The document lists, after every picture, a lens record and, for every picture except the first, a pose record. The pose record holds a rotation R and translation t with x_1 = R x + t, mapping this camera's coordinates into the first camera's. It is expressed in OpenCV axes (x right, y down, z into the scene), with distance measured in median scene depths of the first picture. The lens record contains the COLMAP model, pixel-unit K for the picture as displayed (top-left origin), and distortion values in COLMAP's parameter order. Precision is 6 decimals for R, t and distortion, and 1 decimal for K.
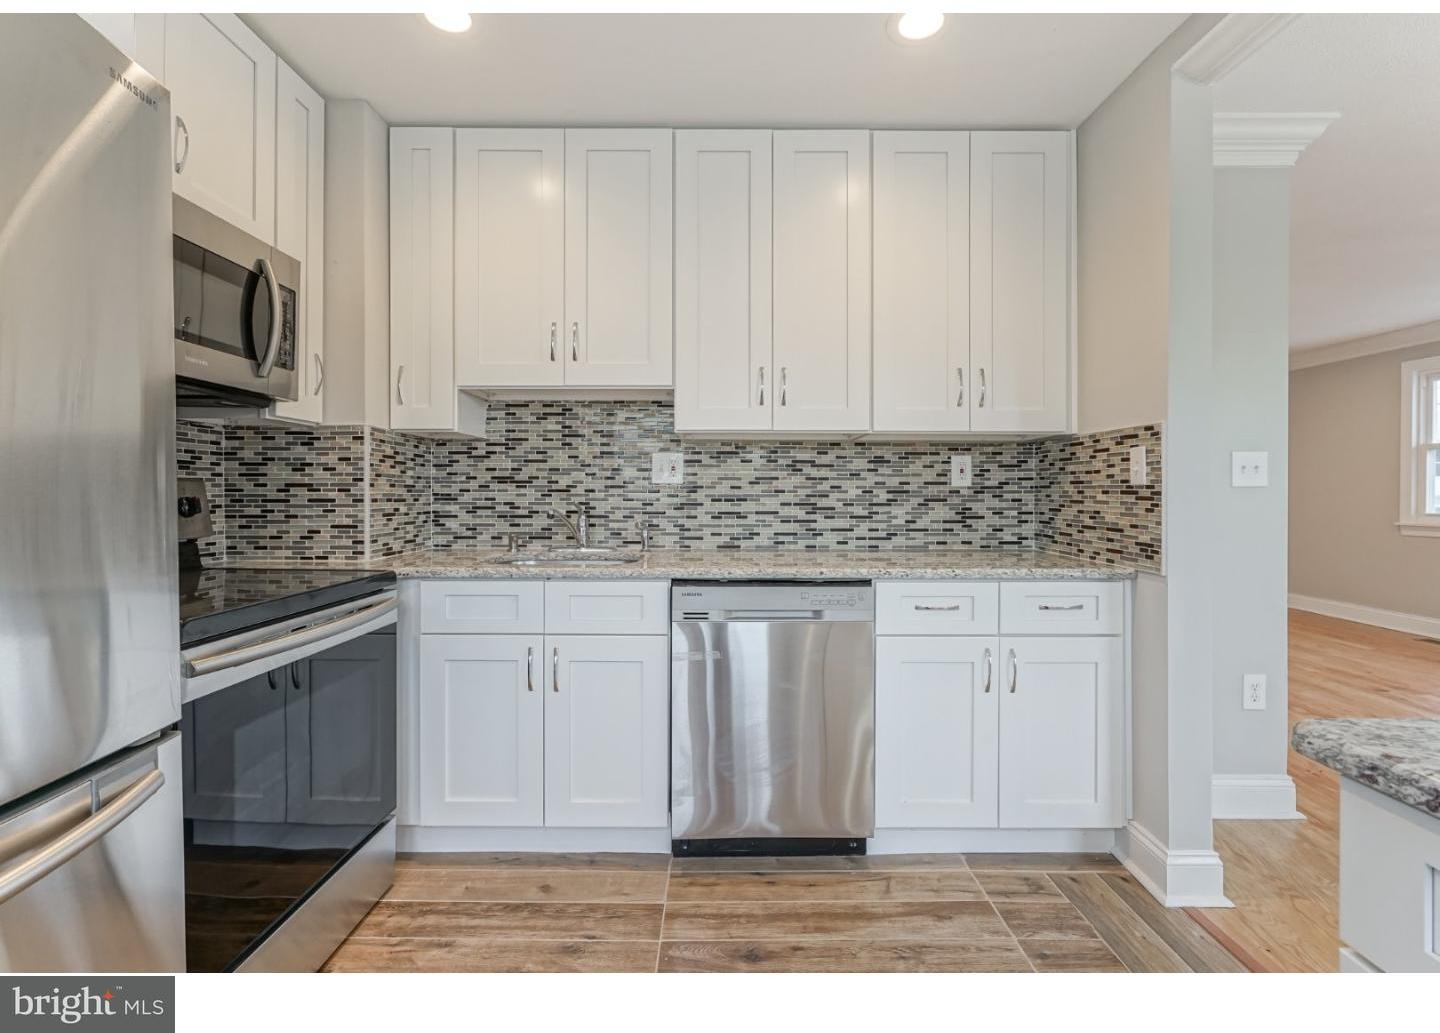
lens RADIAL K [[656.9, 0, 737.6], [0, 656.9, 495.4], [0, 0, 1]] dist [-0.004967, 0.002324]
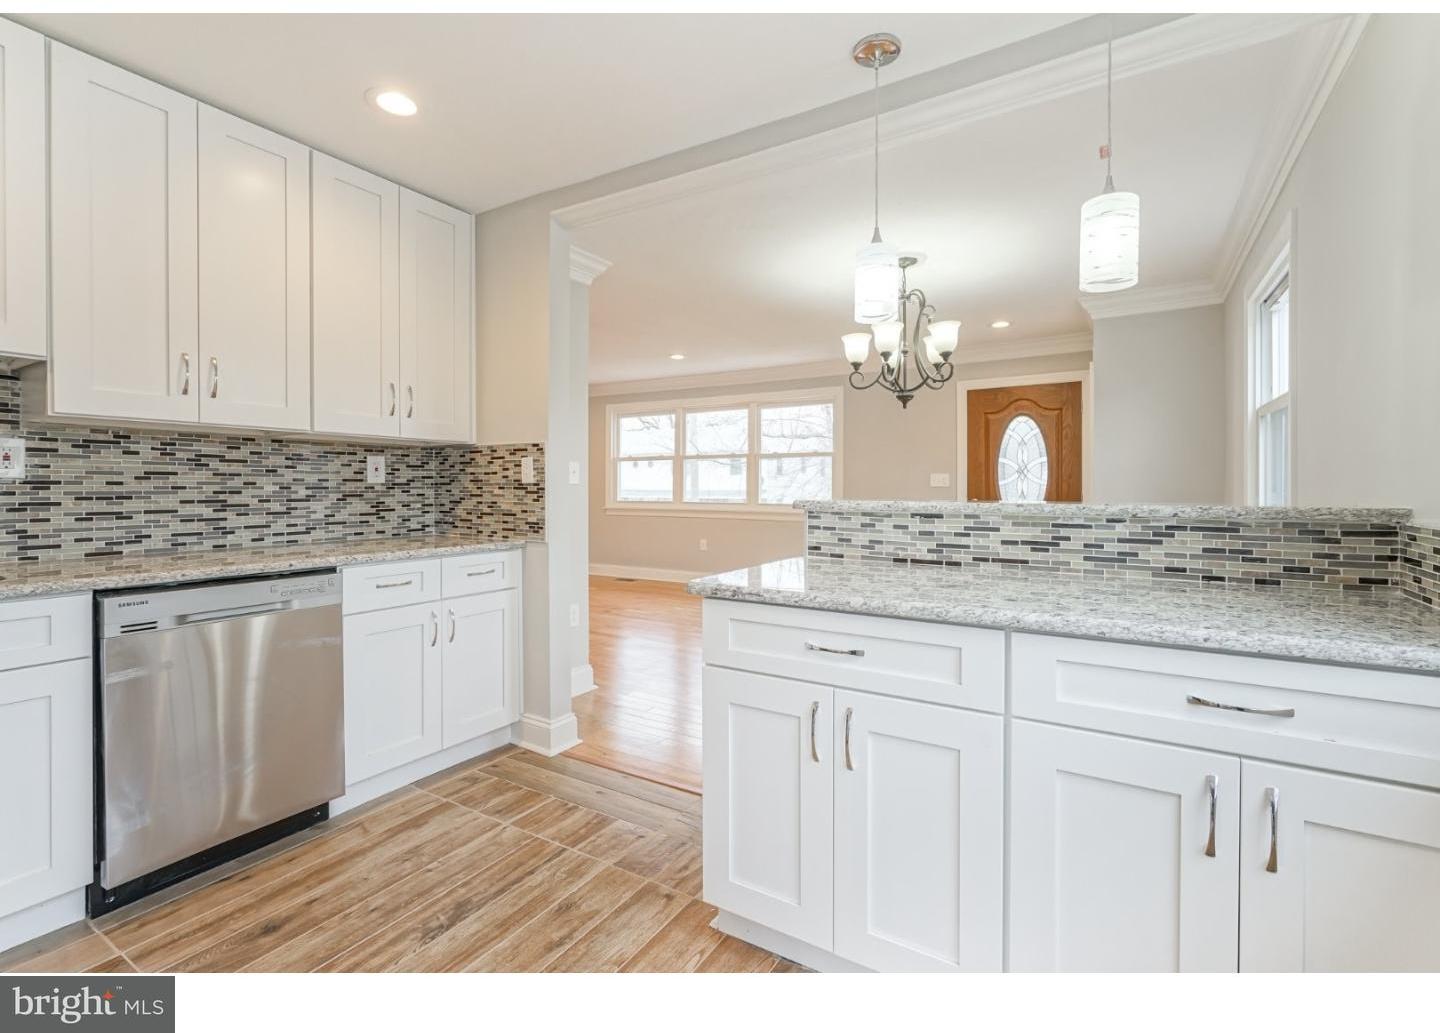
lens RADIAL K [[639.2, 0, 703.5], [0, 639.2, 493.8], [0, 0, 1]] dist [0.001527, 0.000520]
pose [[0.557268, -0.009489, 0.830278, -0.330794], [0.005434, 0.999955, 0.007781, -0.000996], [-0.830315, 0.000176, 0.557295, -0.115678]]
